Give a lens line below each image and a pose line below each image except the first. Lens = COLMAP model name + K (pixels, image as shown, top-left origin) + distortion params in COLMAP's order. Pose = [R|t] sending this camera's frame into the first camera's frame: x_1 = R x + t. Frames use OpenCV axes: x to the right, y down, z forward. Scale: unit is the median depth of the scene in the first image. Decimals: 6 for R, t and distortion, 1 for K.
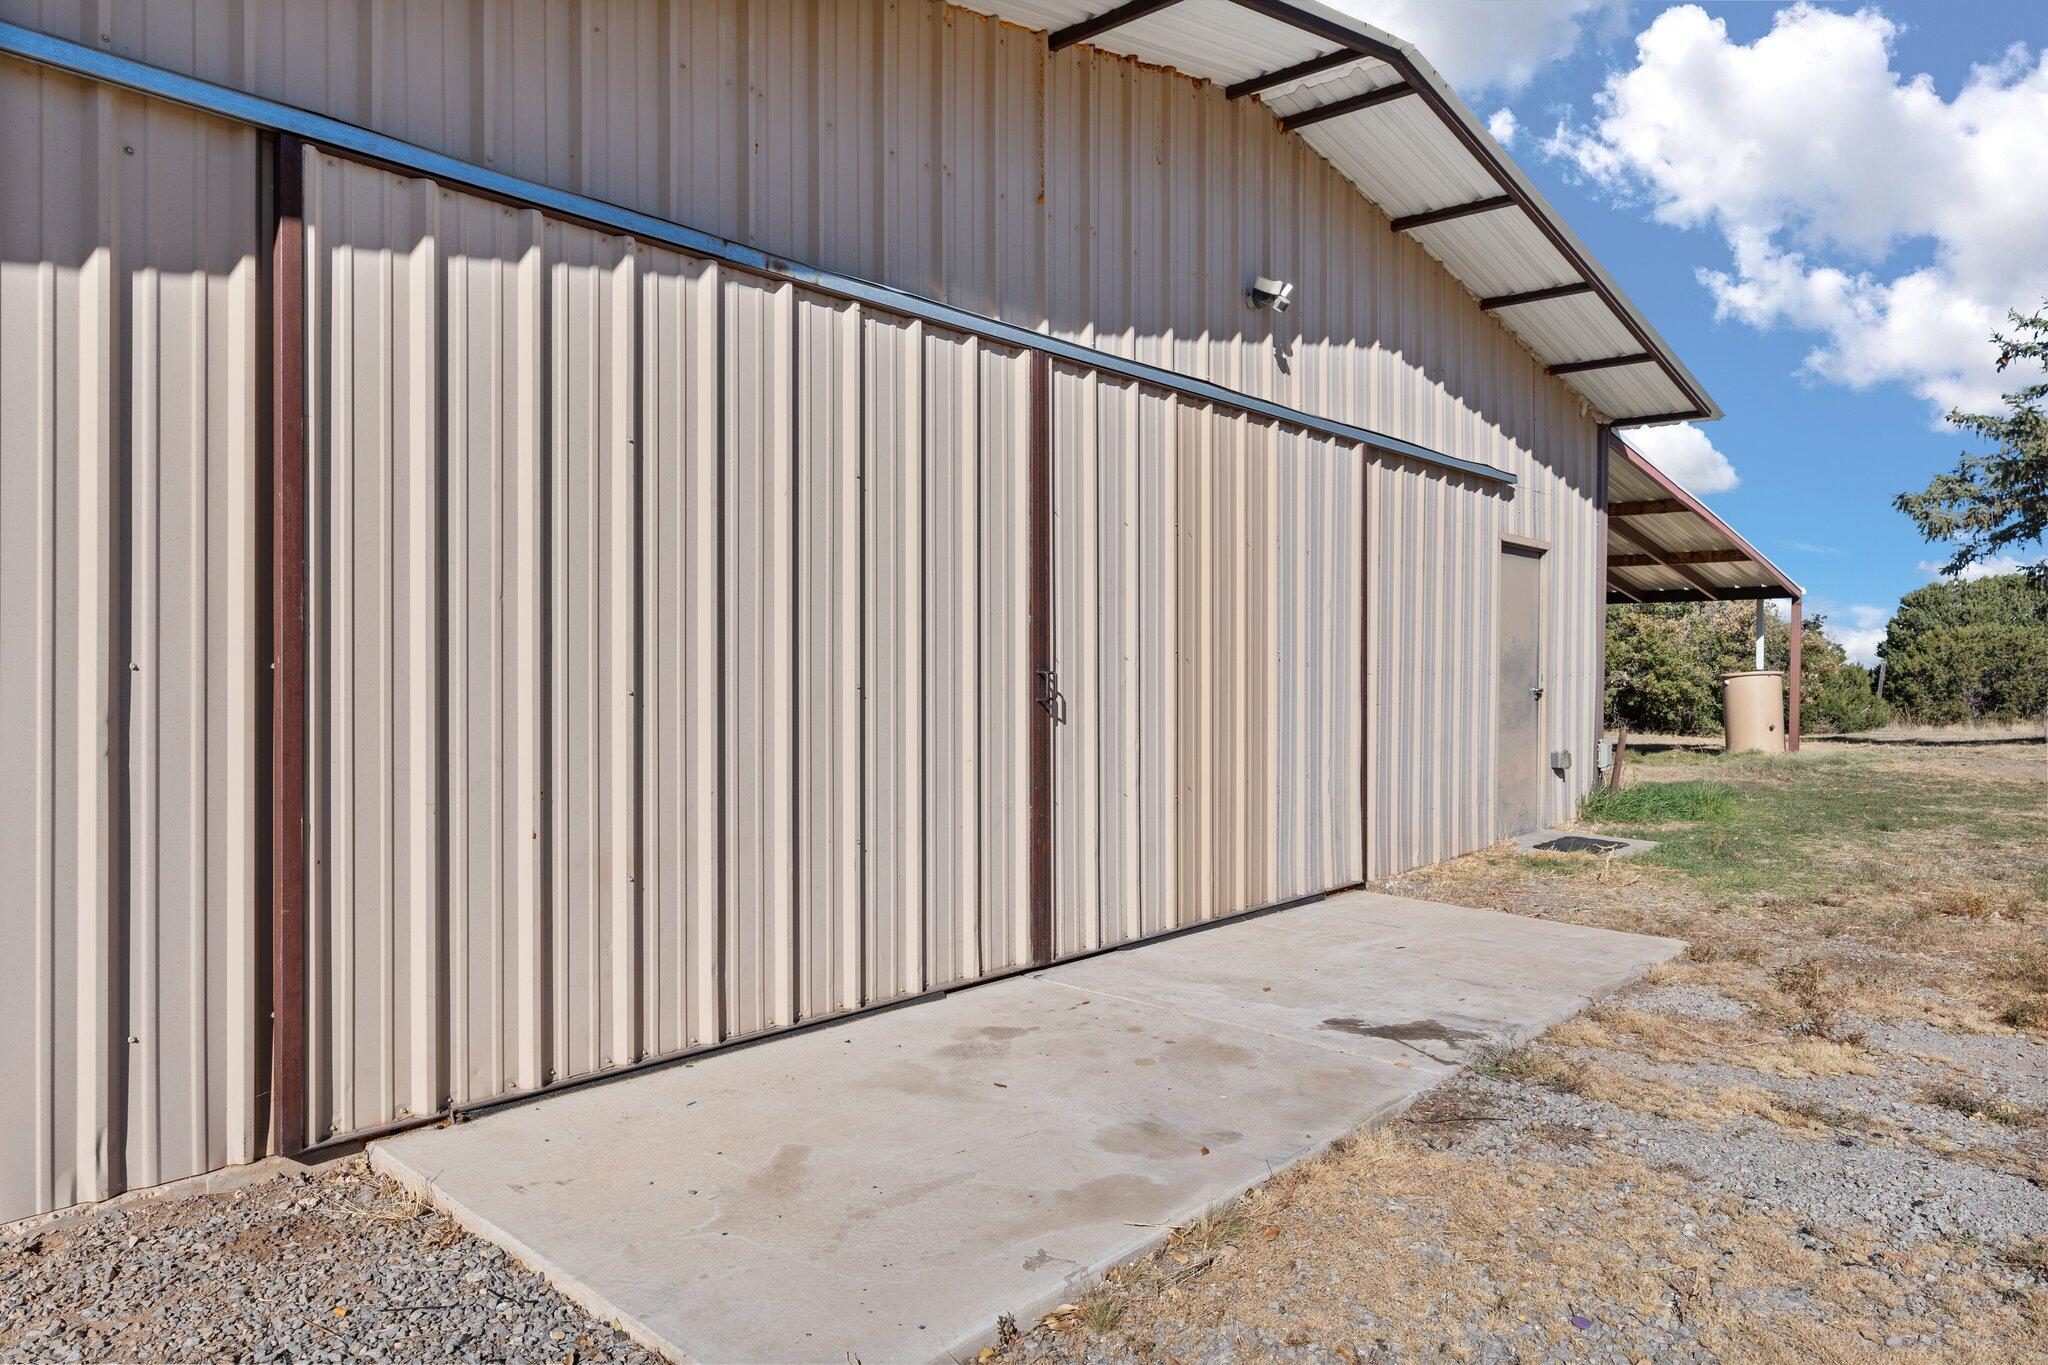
lens RADIAL K [[1297.8, 0, 1024.0], [0, 1297.8, 682.5], [0, 0, 1]] dist [0.007832, 0.003166]
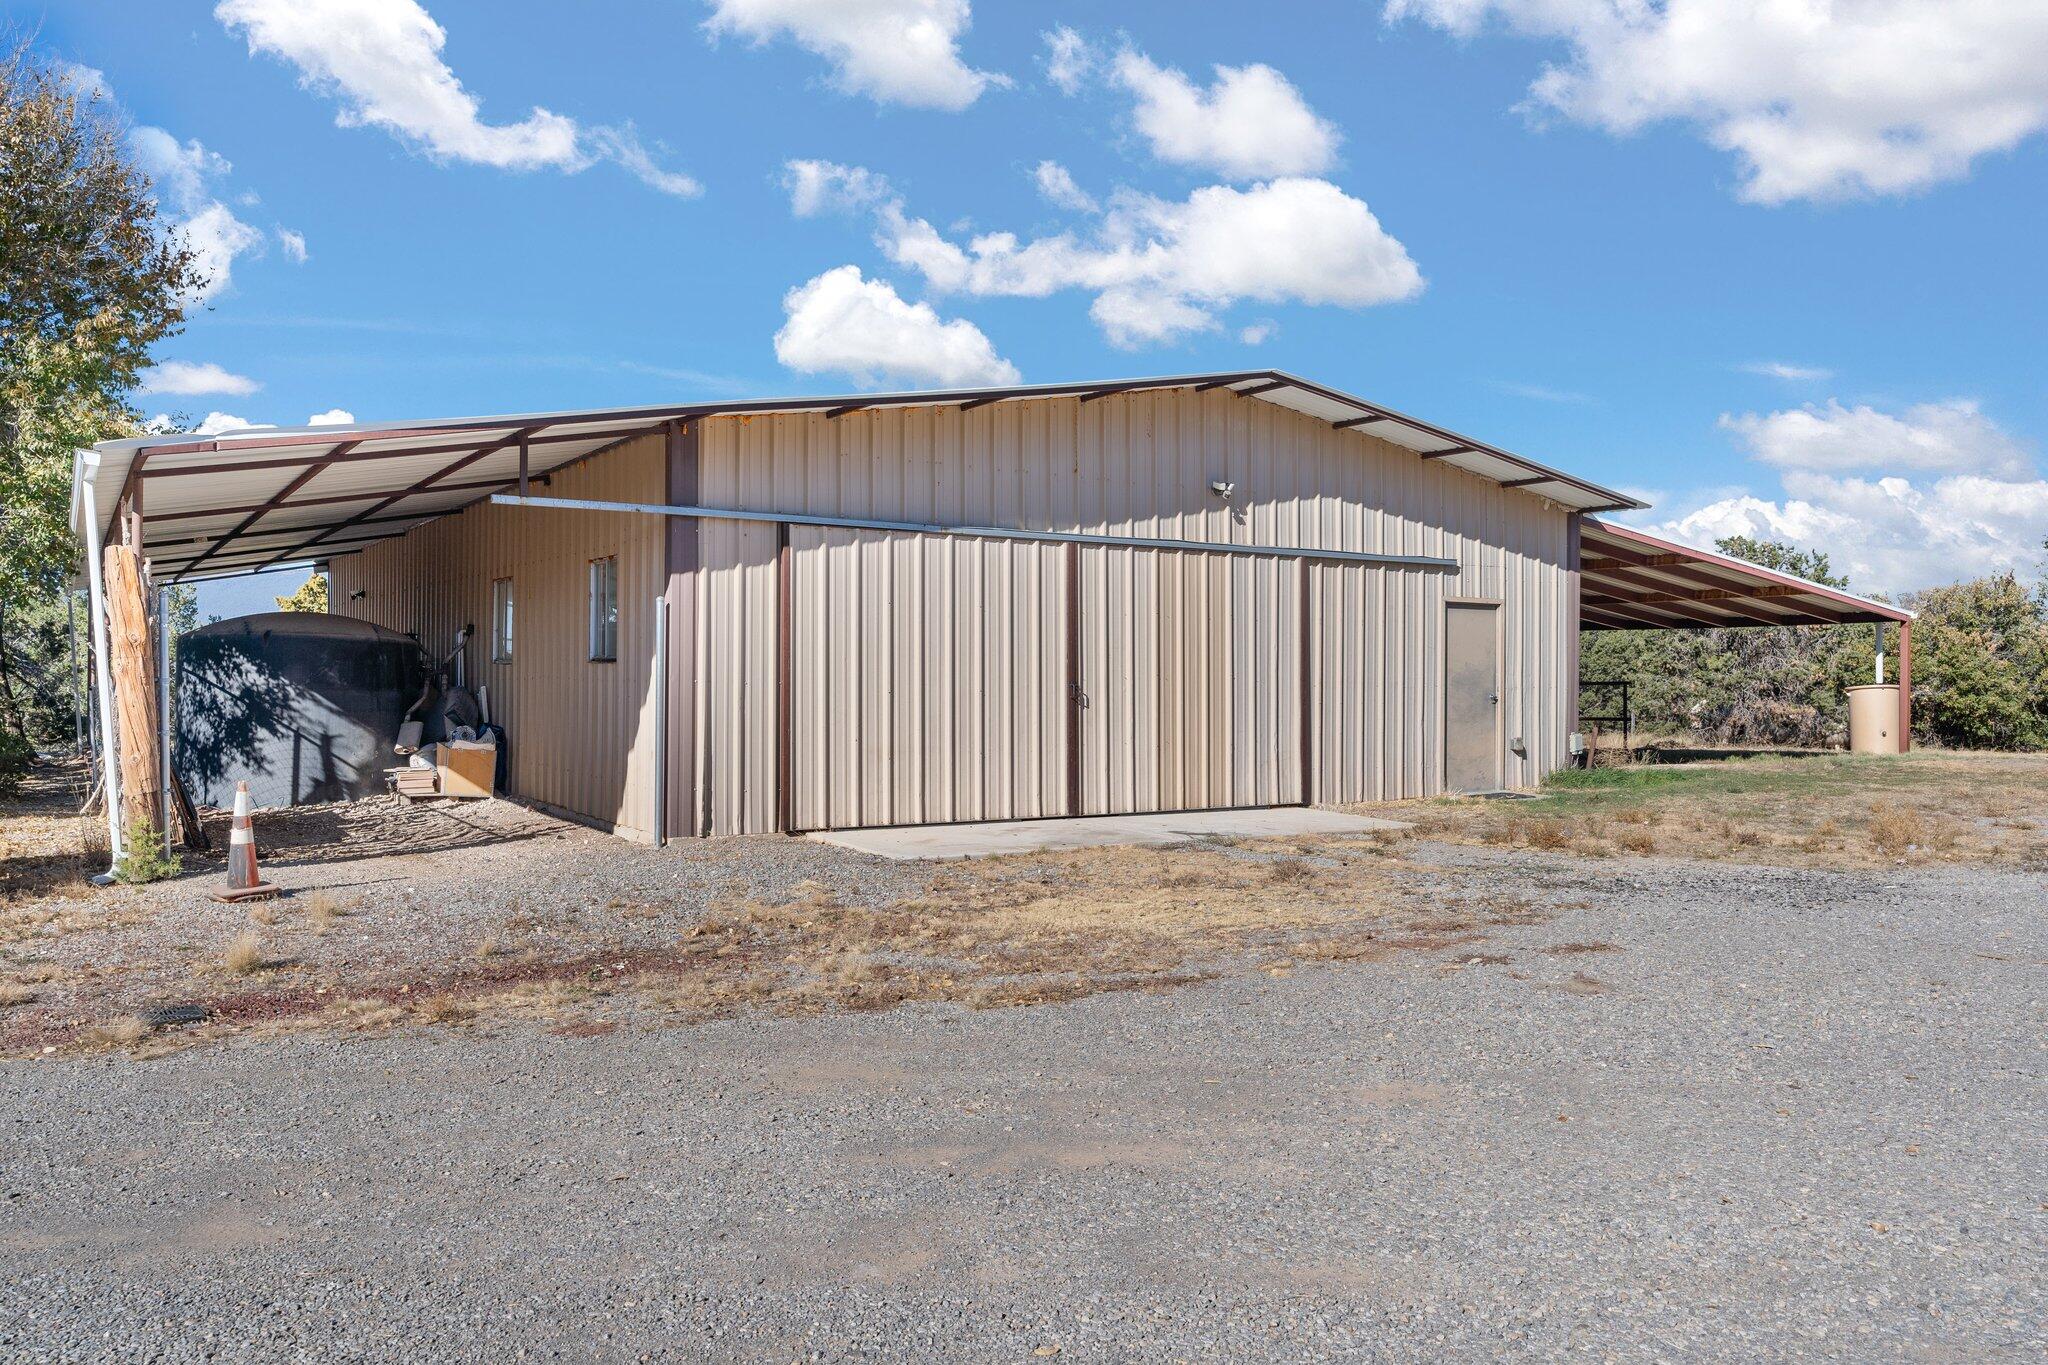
lens RADIAL K [[1592.2, 0, 1024.0], [0, 1592.2, 682.5], [0, 0, 1]] dist [-0.002429, -0.000317]
pose [[0.956944, -0.002792, -0.290260, 0.721072], [-0.001011, 0.999916, -0.012949, 0.023767], [0.290272, 0.012685, 0.956860, -1.632935]]
